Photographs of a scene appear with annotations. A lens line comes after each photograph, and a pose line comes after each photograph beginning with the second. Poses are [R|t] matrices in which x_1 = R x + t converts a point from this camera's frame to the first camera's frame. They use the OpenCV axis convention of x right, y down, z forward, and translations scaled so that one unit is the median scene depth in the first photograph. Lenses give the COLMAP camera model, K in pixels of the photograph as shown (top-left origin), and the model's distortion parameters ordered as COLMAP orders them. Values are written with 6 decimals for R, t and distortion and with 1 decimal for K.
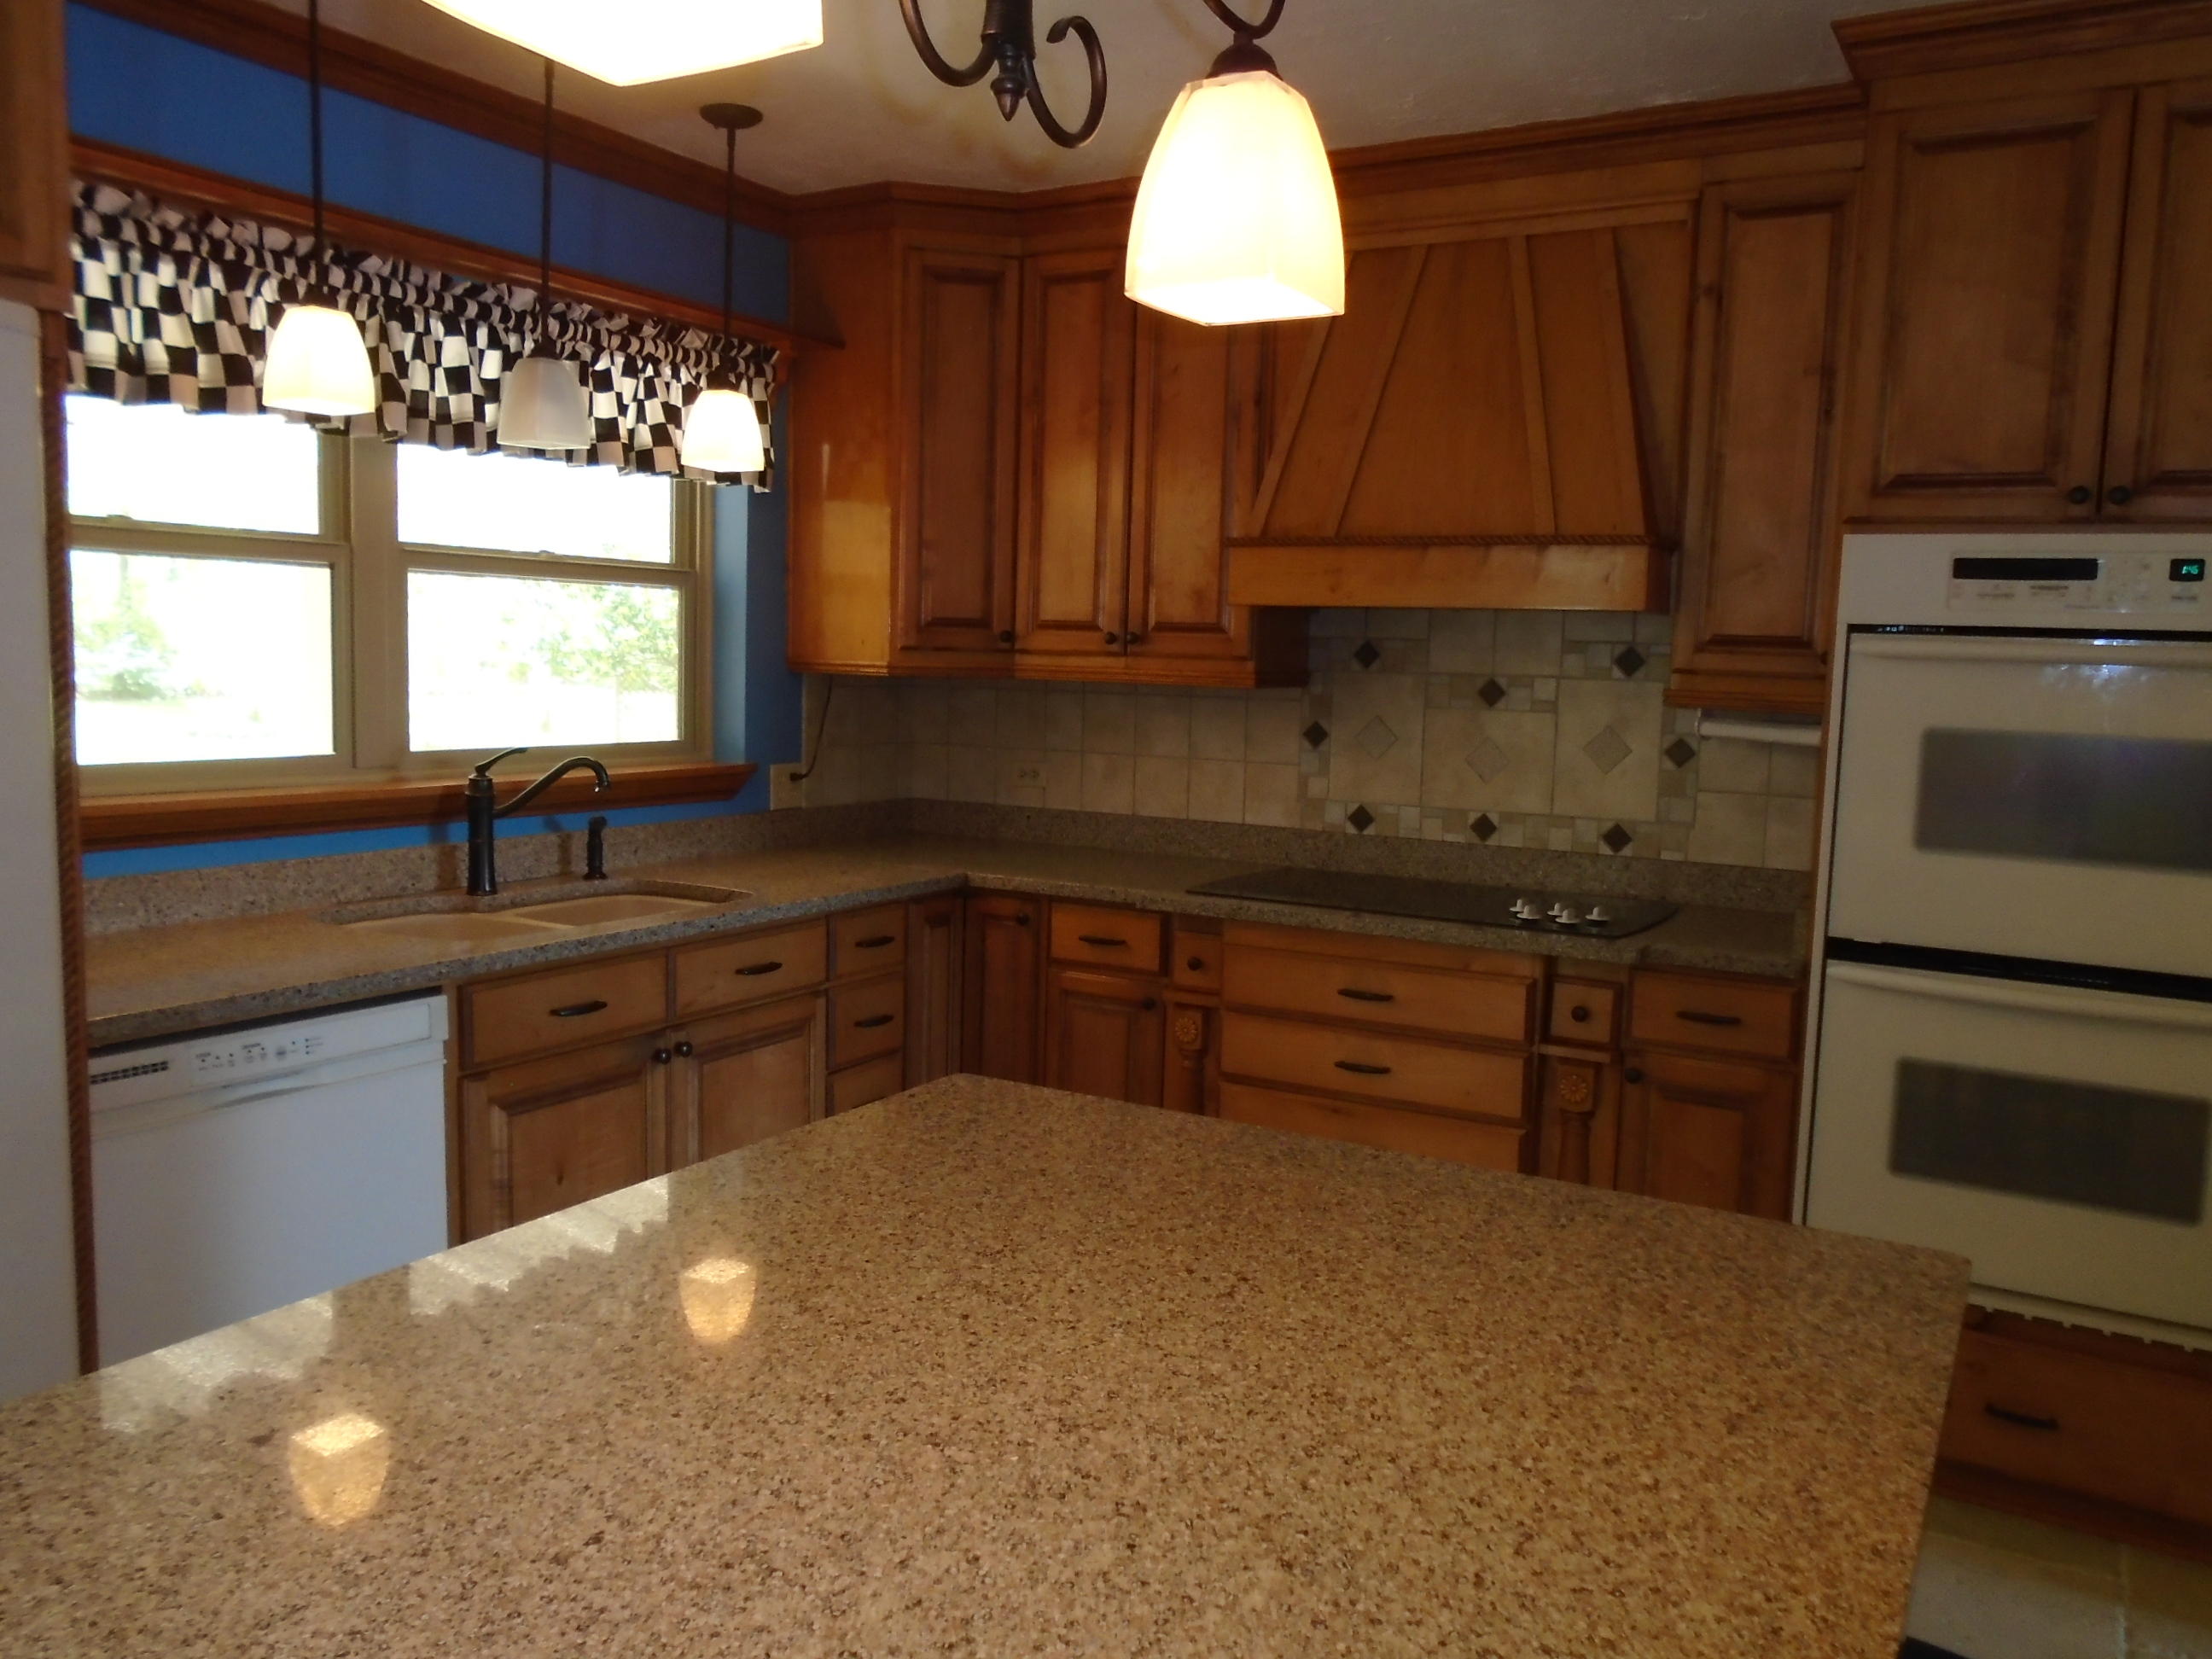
lens RADIAL K [[1684.2, 0, 1106.0], [0, 1684.2, 829.5], [0, 0, 1]] dist [-0.009992, 0.006495]
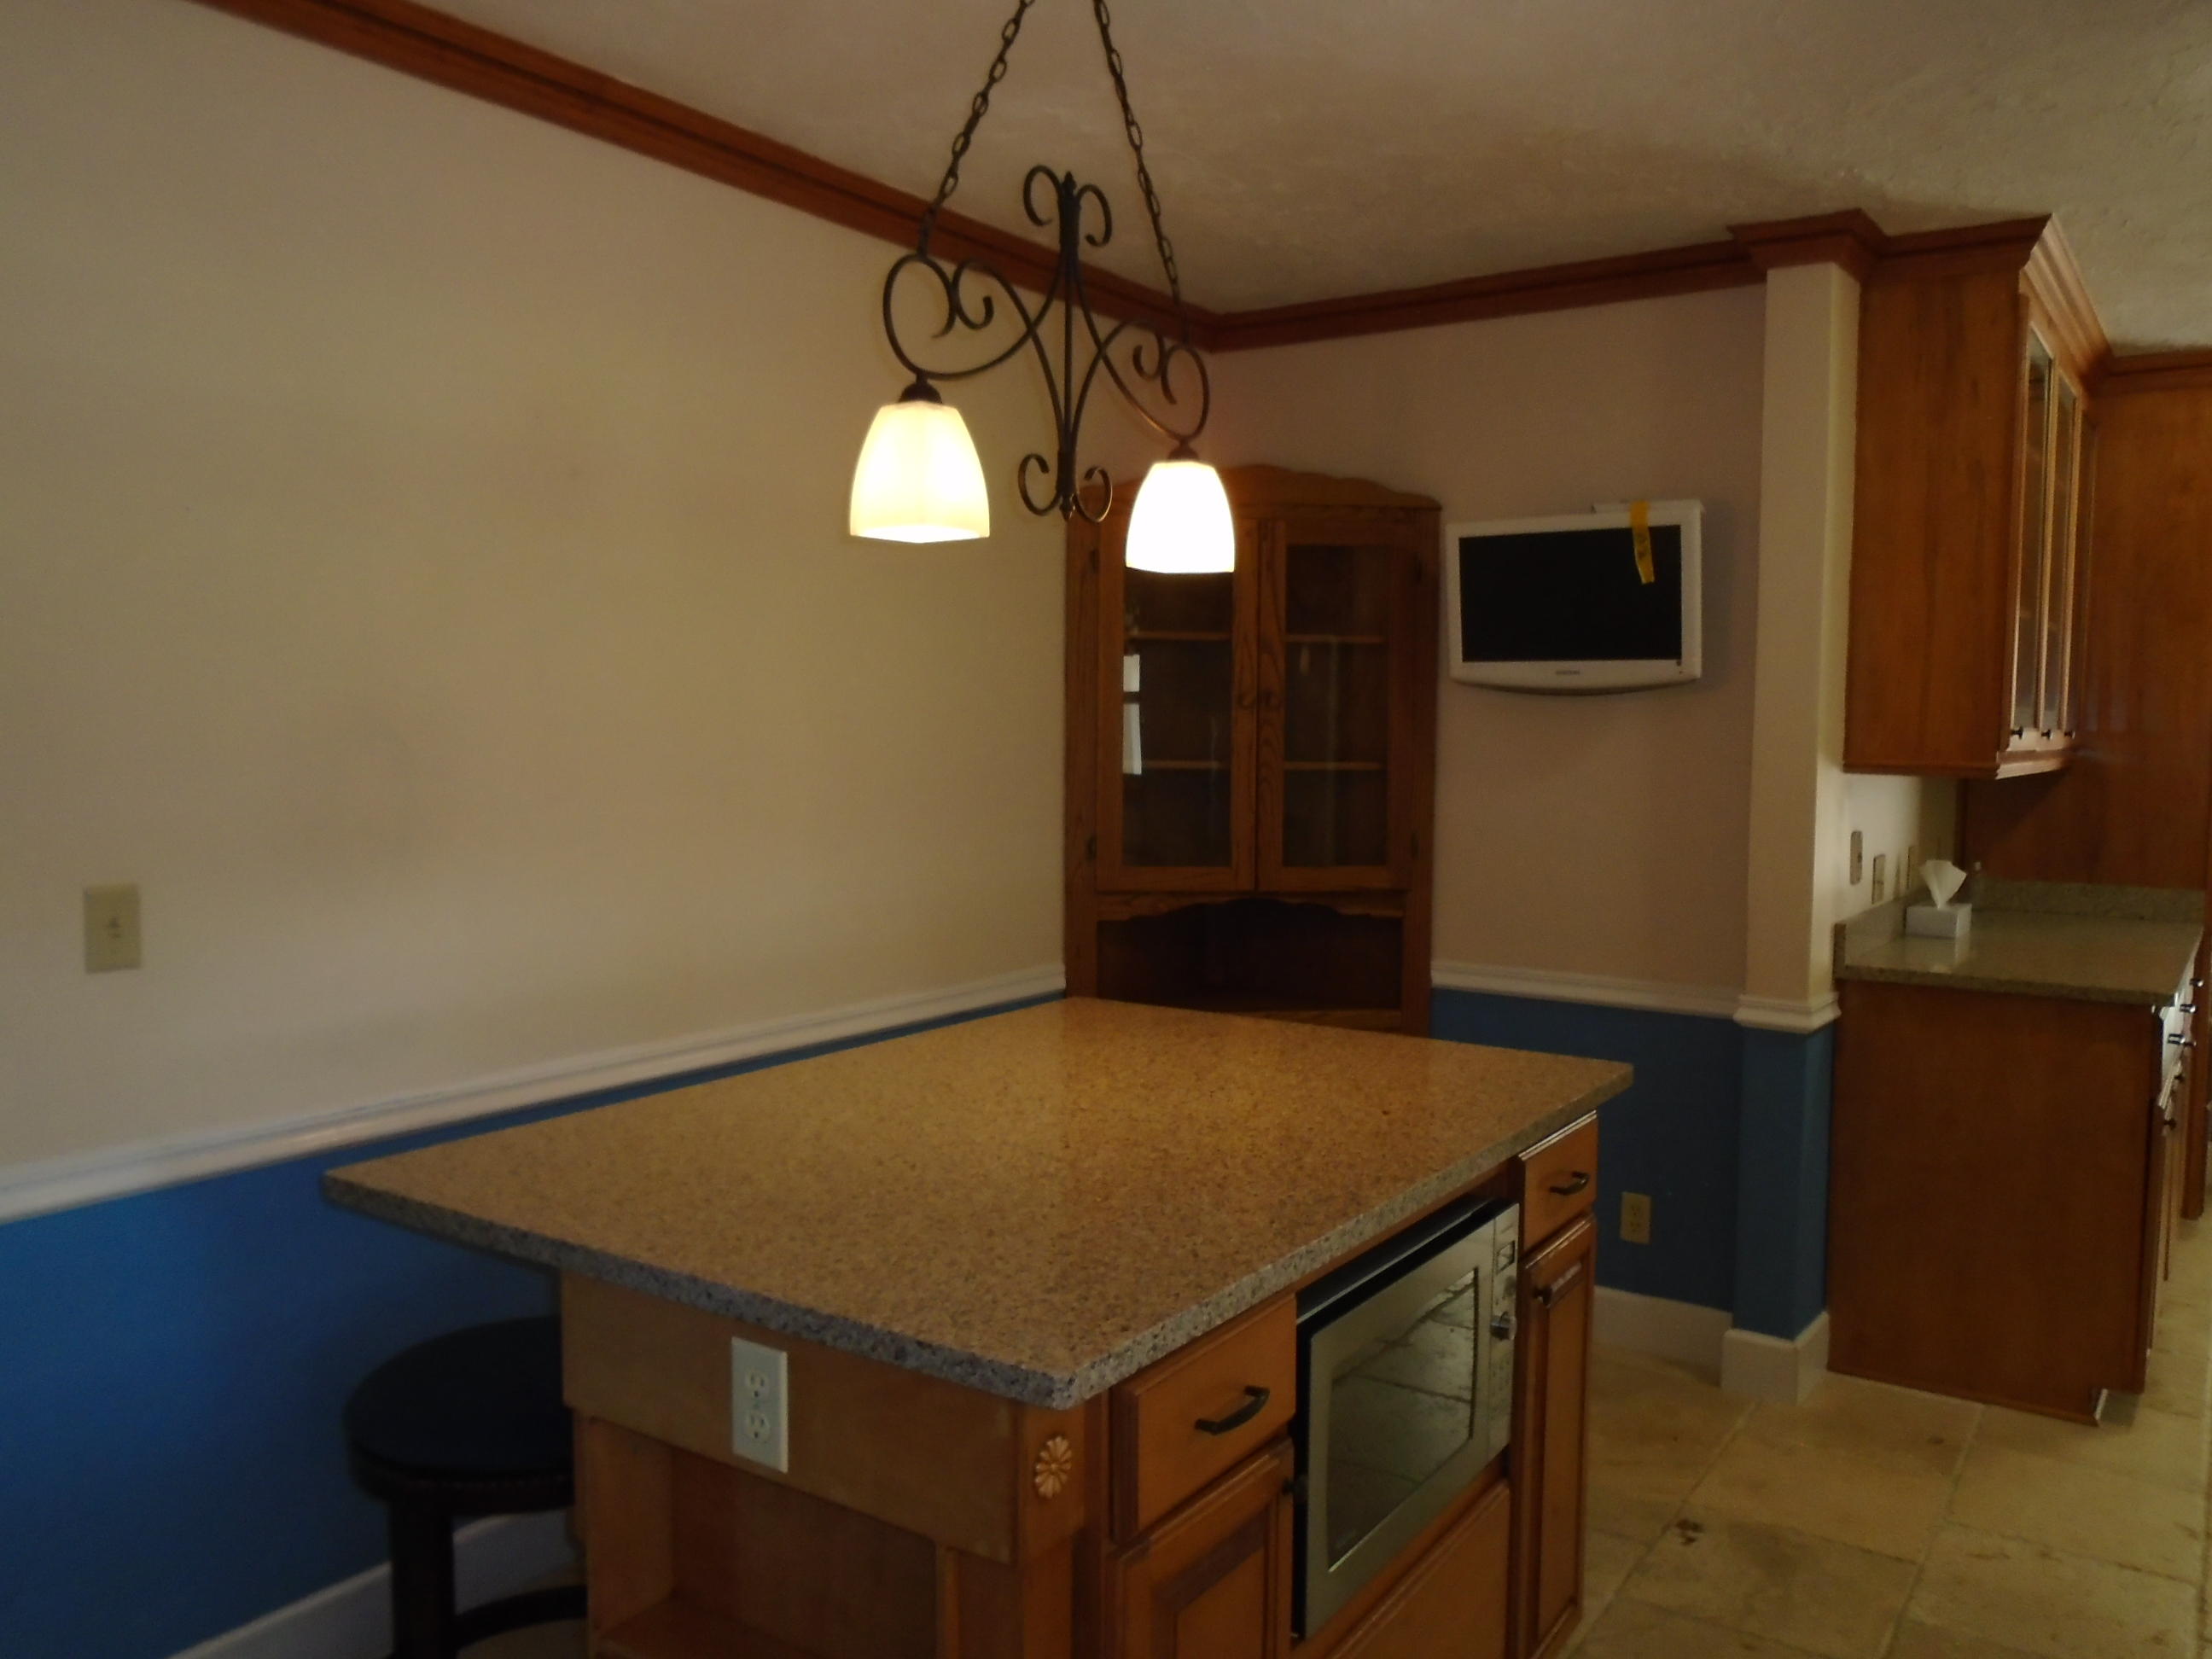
lens RADIAL K [[1684.2, 0, 1106.0], [0, 1684.2, 829.5], [0, 0, 1]] dist [-0.009992, 0.006495]
pose [[-0.996643, -0.041588, 0.070515, -0.178473], [-0.029005, 0.984860, 0.170908, -0.240775], [-0.076555, 0.168289, -0.982760, 2.033175]]
